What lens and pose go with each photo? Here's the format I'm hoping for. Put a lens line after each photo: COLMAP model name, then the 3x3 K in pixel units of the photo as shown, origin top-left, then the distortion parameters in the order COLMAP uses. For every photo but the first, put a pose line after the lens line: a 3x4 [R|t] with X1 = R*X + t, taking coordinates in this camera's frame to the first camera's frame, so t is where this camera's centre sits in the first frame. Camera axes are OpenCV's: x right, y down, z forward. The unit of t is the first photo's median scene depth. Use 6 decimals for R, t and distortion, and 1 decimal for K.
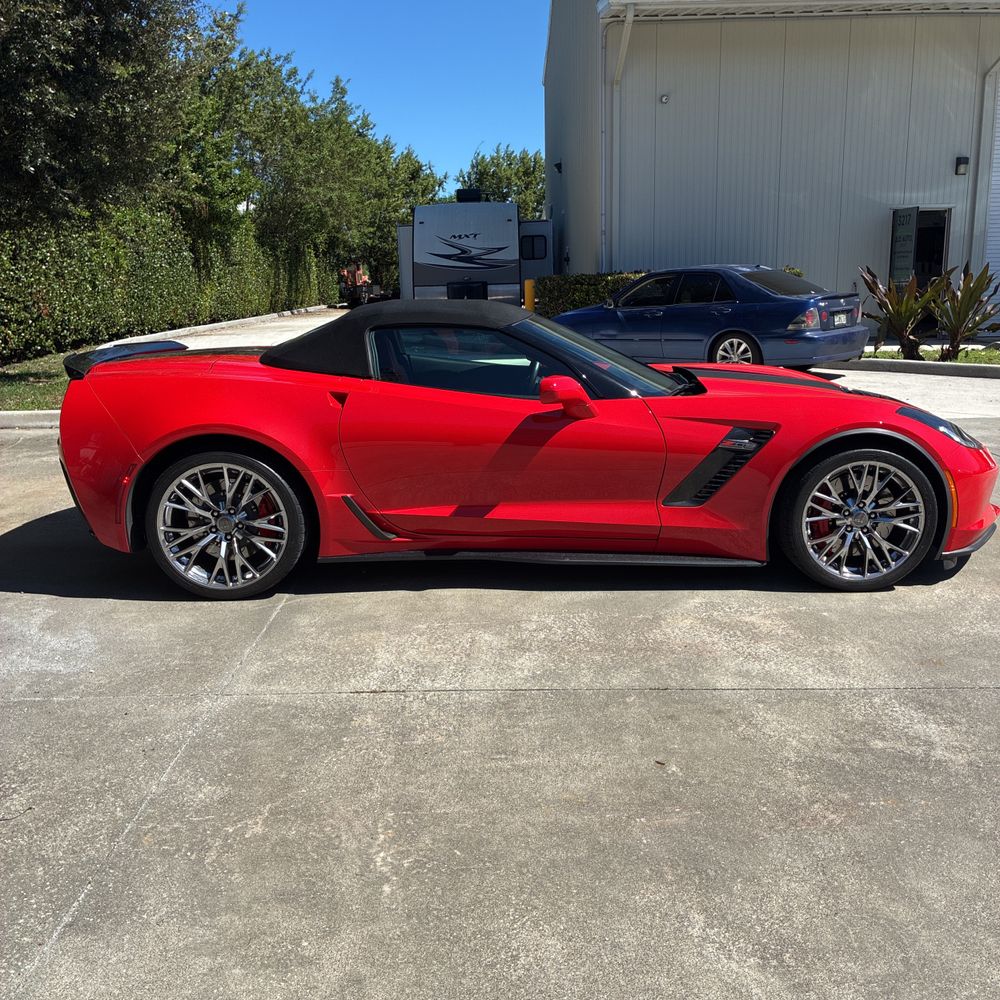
lens RADIAL K [[1020.4, 0, 500.2], [0, 1020.4, 481.0], [0, 0, 1]] dist [0.014211, 0.002843]
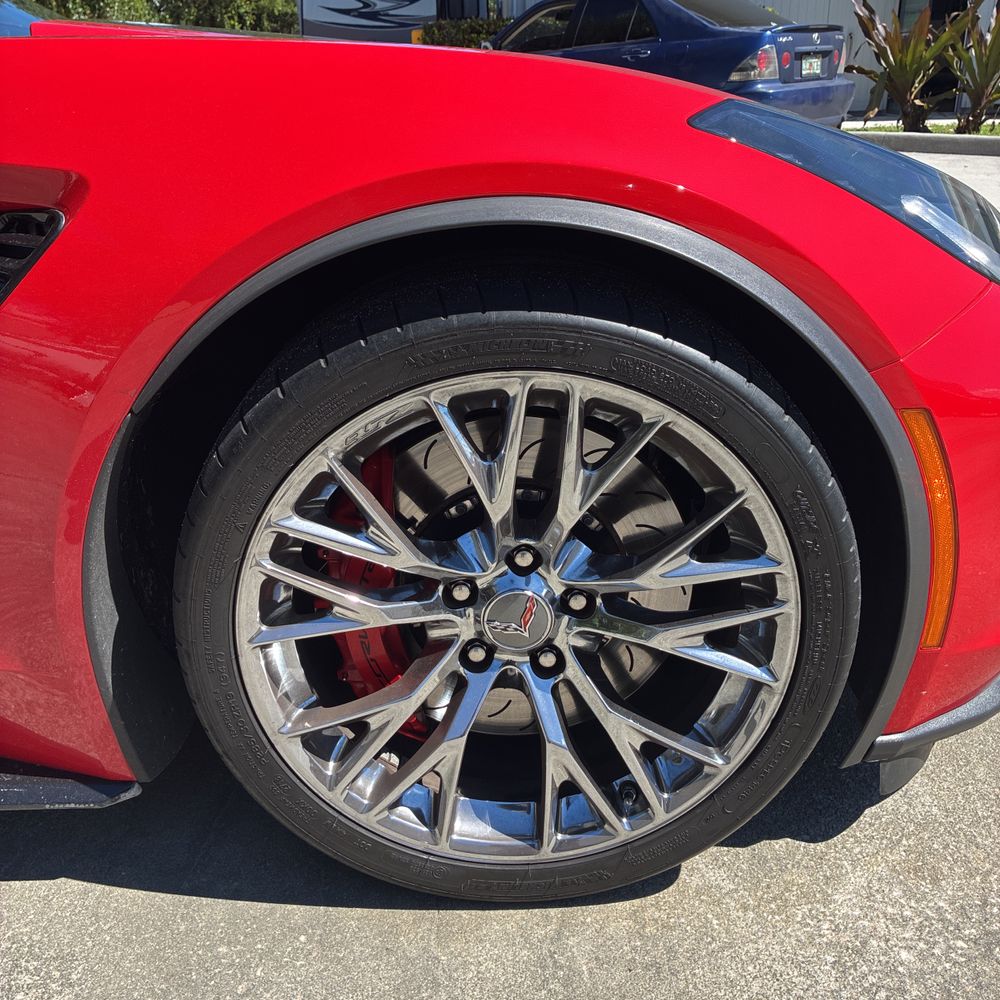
lens RADIAL K [[1018.8, 0, 500.0], [0, 1018.8, 497.6], [0, 0, 1]] dist [0.010252, -0.009654]
pose [[0.999999, -0.000124, 0.001333, 0.119298], [-0.000141, 0.980438, 0.196829, -0.011519], [-0.001331, -0.196829, 0.980437, 0.269408]]
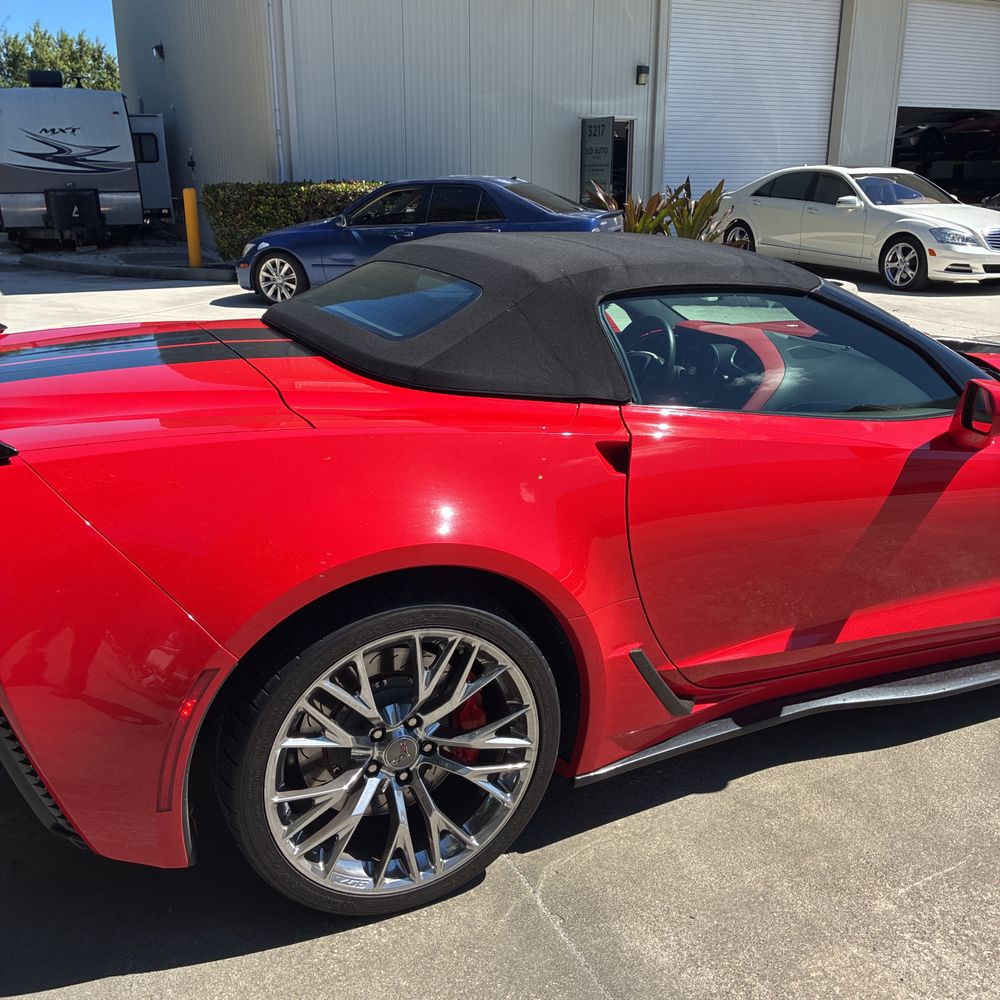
lens RADIAL K [[1014.6, 0, 494.5], [0, 1014.6, 499.9], [0, 0, 1]] dist [0.005479, 0.016787]
pose [[0.909920, -0.108599, 0.400314, -0.135858], [0.067120, 0.990948, 0.116264, -0.040094], [-0.409316, -0.078922, 0.908973, 0.198944]]
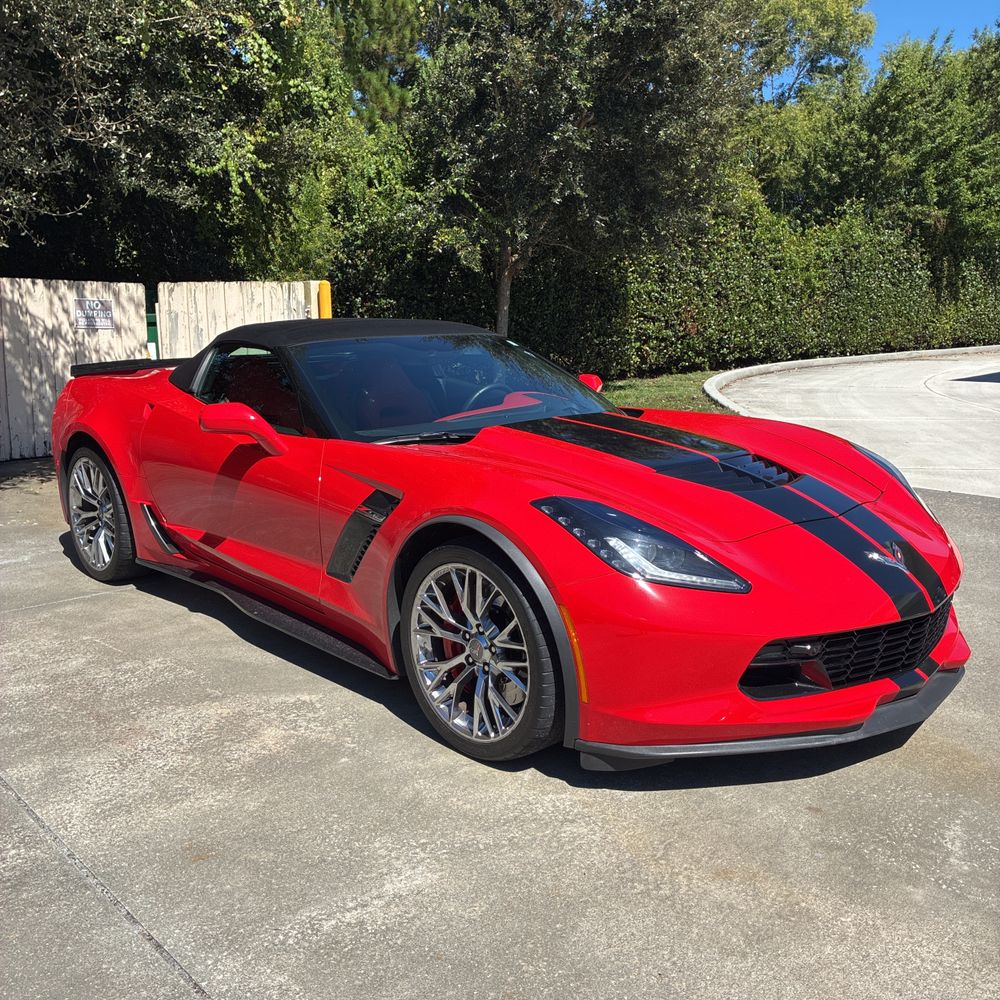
lens RADIAL K [[1012.2, 0, 507.3], [0, 1012.2, 500.8], [0, 0, 1]] dist [0.003384, 0.026687]
pose [[0.671552, 0.144558, -0.726719, 0.288199], [-0.144200, 0.987529, 0.063184, -0.036257], [0.726790, 0.062361, 0.684023, 0.188368]]
